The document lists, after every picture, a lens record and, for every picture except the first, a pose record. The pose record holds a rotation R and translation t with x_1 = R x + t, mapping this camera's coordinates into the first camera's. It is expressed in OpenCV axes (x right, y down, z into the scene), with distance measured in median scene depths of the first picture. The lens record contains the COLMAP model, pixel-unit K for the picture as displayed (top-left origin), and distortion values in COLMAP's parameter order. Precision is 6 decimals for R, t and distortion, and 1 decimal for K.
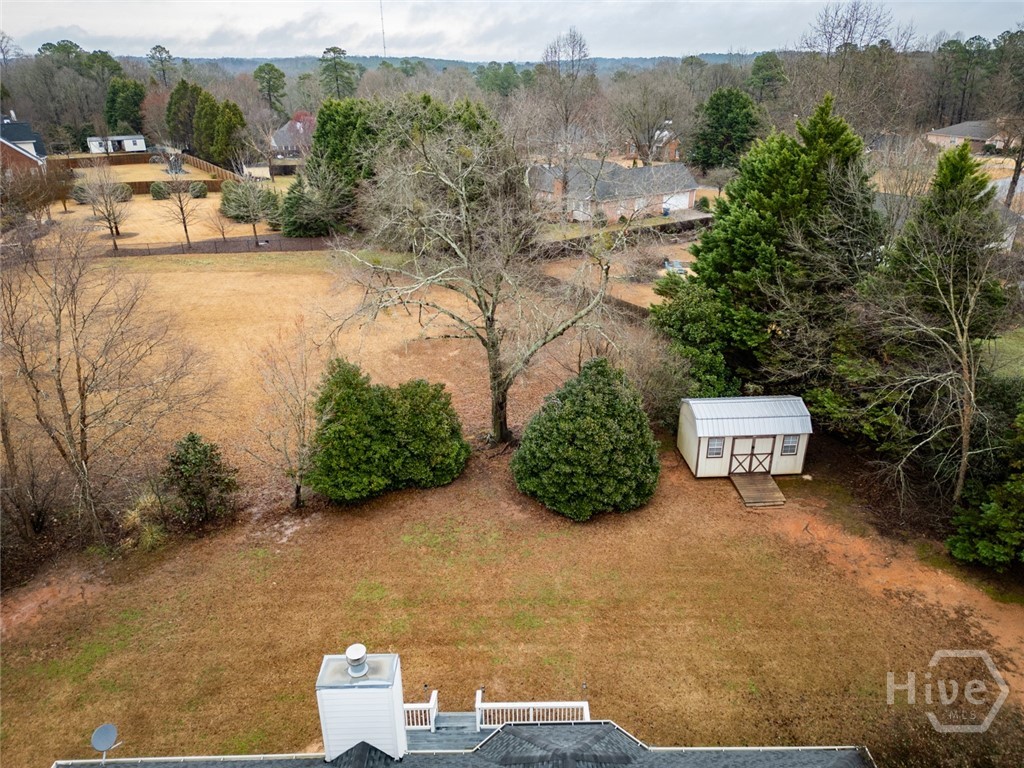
lens RADIAL K [[712.2, 0, 515.3], [0, 712.2, 381.5], [0, 0, 1]] dist [0.085687, -0.082054]
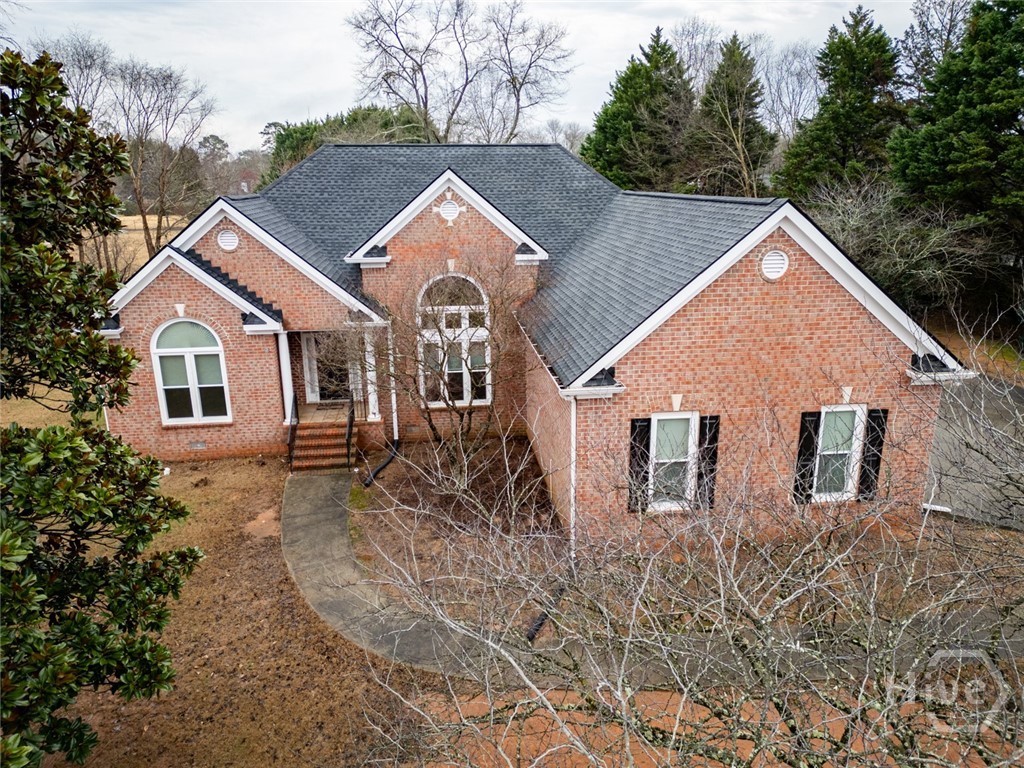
lens RADIAL K [[712.2, 0, 515.3], [0, 712.2, 381.5], [0, 0, 1]] dist [0.085687, -0.082054]
pose [[0.994812, -0.030950, 0.096913, -0.038117], [0.043626, 0.990351, -0.131536, 0.518925], [-0.091907, 0.135082, 0.986563, -0.365338]]
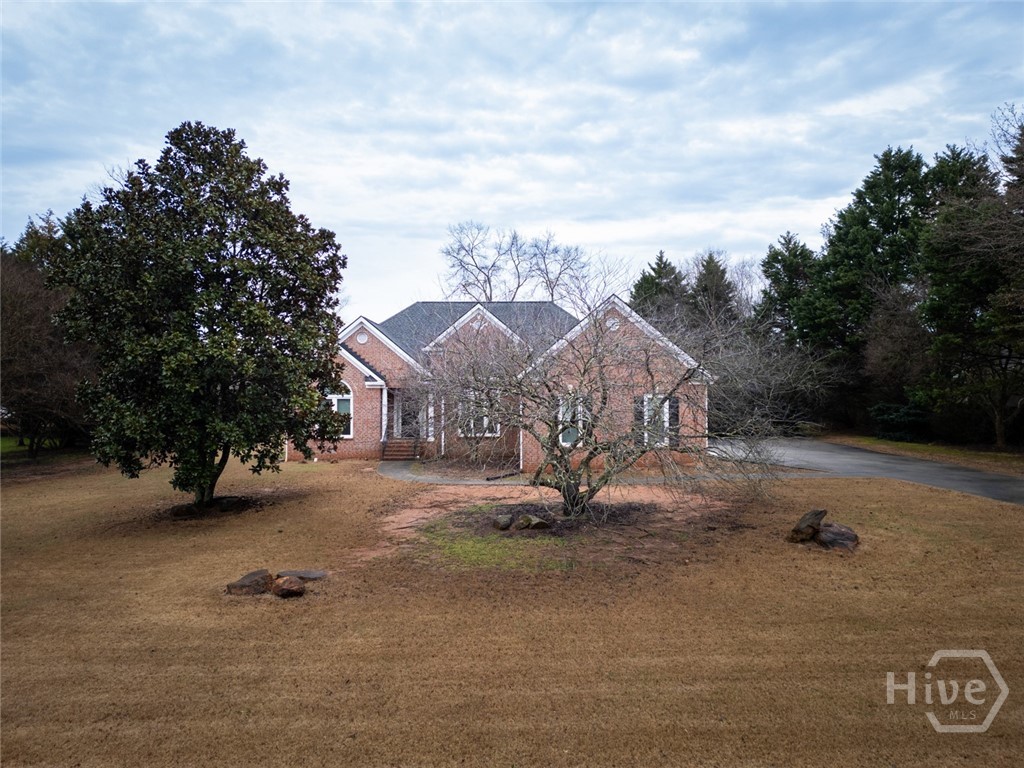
lens RADIAL K [[712.2, 0, 515.3], [0, 712.2, 381.5], [0, 0, 1]] dist [0.085687, -0.082054]
pose [[0.999886, 0.001344, -0.015012, 0.037152], [-0.007547, 0.906815, -0.421462, 0.816266], [0.013047, 0.421528, 0.906722, -0.722018]]
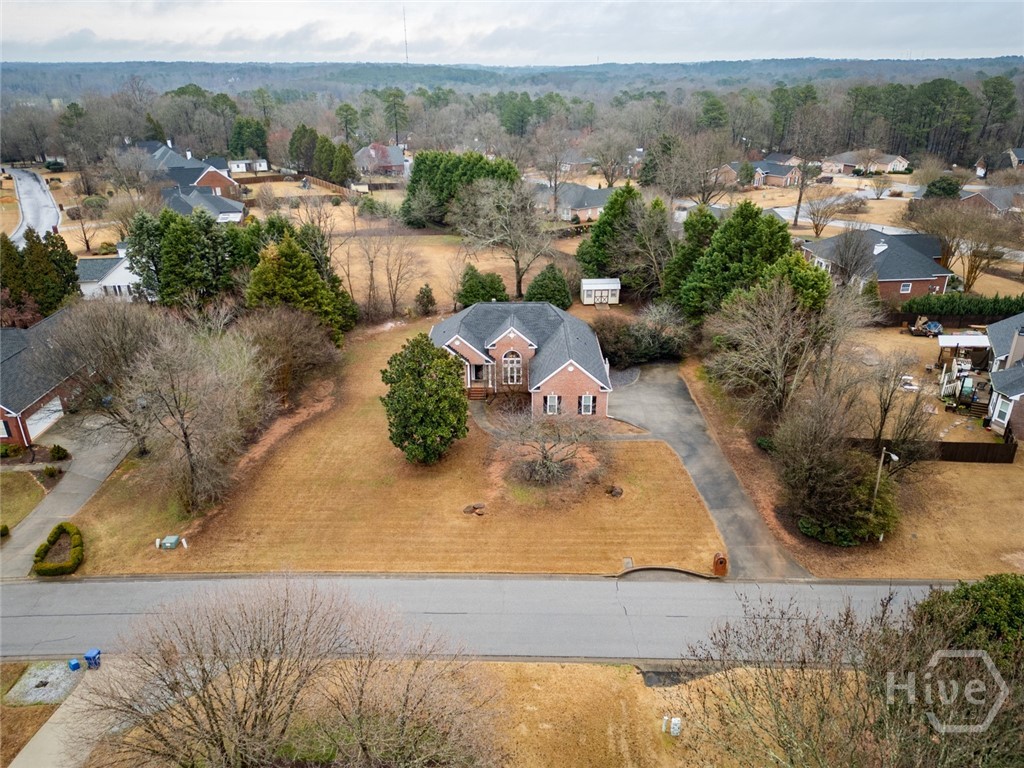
lens RADIAL K [[712.2, 0, 515.3], [0, 712.2, 381.5], [0, 0, 1]] dist [0.085687, -0.082054]
pose [[0.999799, 0.008793, -0.018020, 0.019248], [-0.008826, 0.999960, -0.001745, 0.454413], [0.018004, 0.001904, 0.999836, -1.967548]]
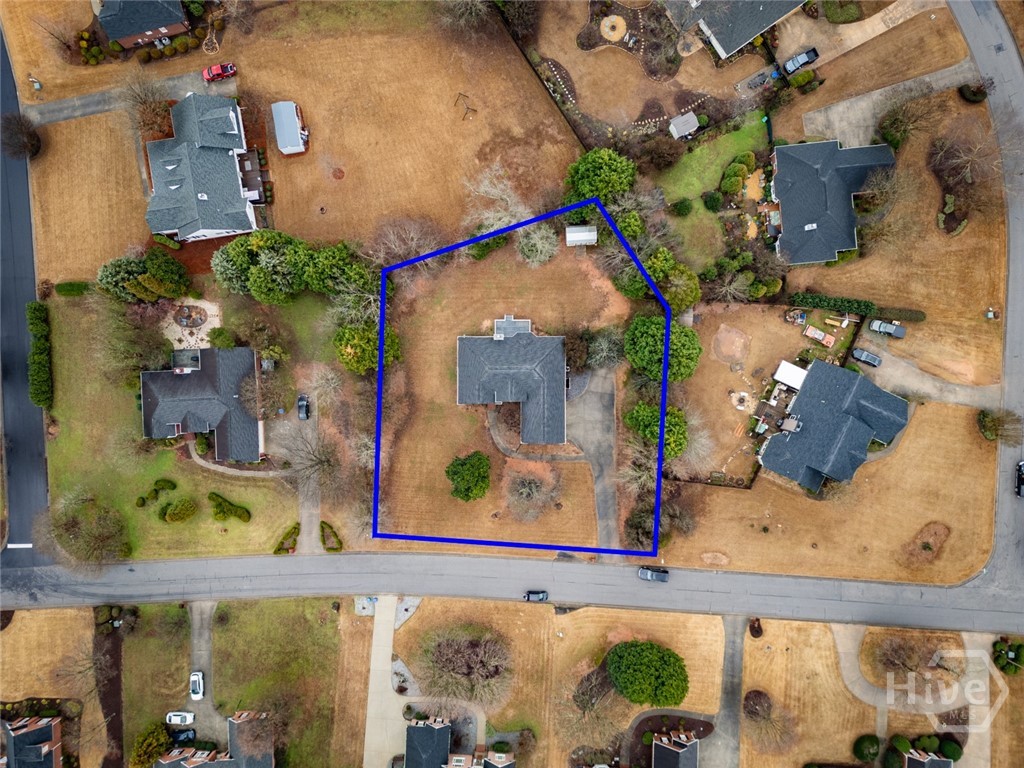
lens RADIAL K [[712.2, 0, 515.3], [0, 712.2, 381.5], [0, 0, 1]] dist [0.085687, -0.082054]
pose [[0.999883, 0.015182, -0.001609, -0.006551], [-0.004744, 0.409130, 0.912464, -2.987529], [0.014511, -0.912350, 0.409155, -1.206150]]
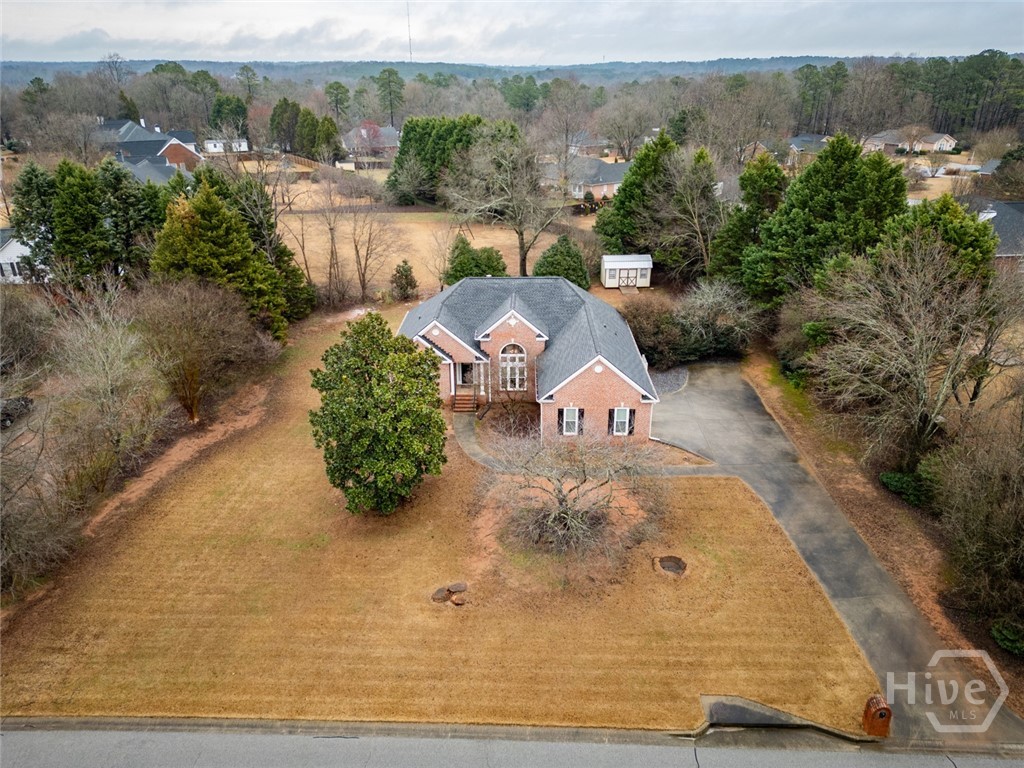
lens RADIAL K [[712.2, 0, 515.3], [0, 712.2, 381.5], [0, 0, 1]] dist [0.085687, -0.082054]
pose [[0.999641, 0.011744, -0.024098, 0.012912], [-0.011811, 0.999927, -0.002650, 0.443260], [0.024065, 0.002934, 0.999706, -1.347953]]
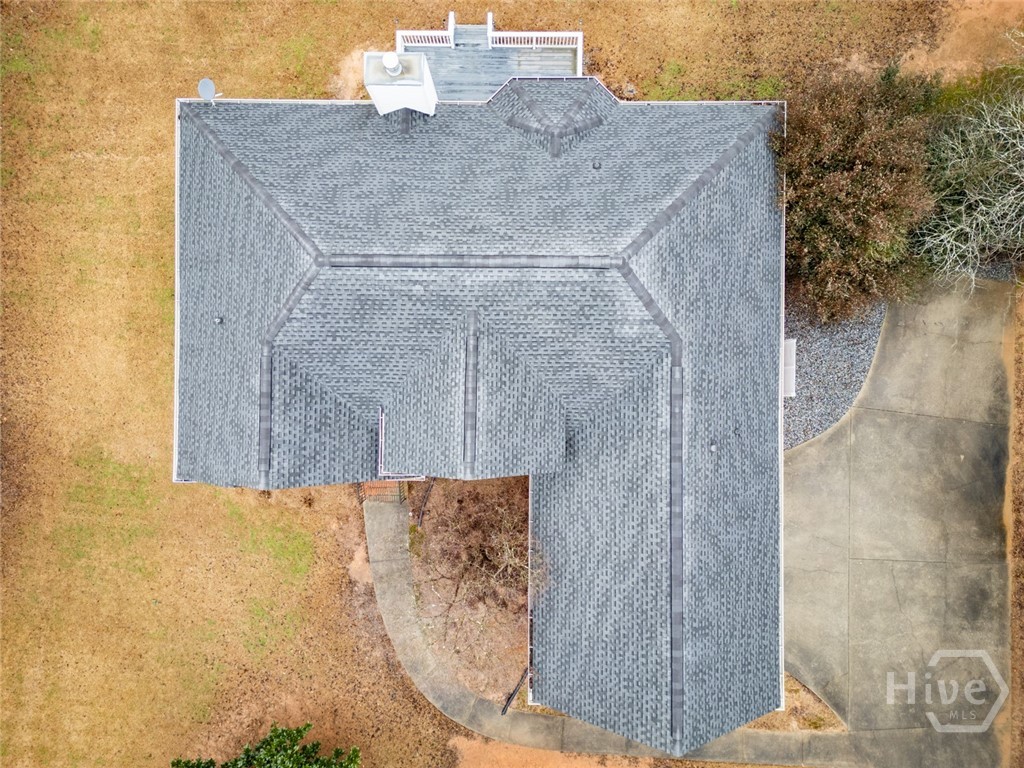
lens RADIAL K [[712.2, 0, 515.3], [0, 712.2, 381.5], [0, 0, 1]] dist [0.085687, -0.082054]
pose [[0.999740, 0.022317, -0.004588, 0.005481], [-0.005066, 0.414049, 0.910240, -0.242540], [0.022213, -0.909981, 0.414055, -0.005968]]
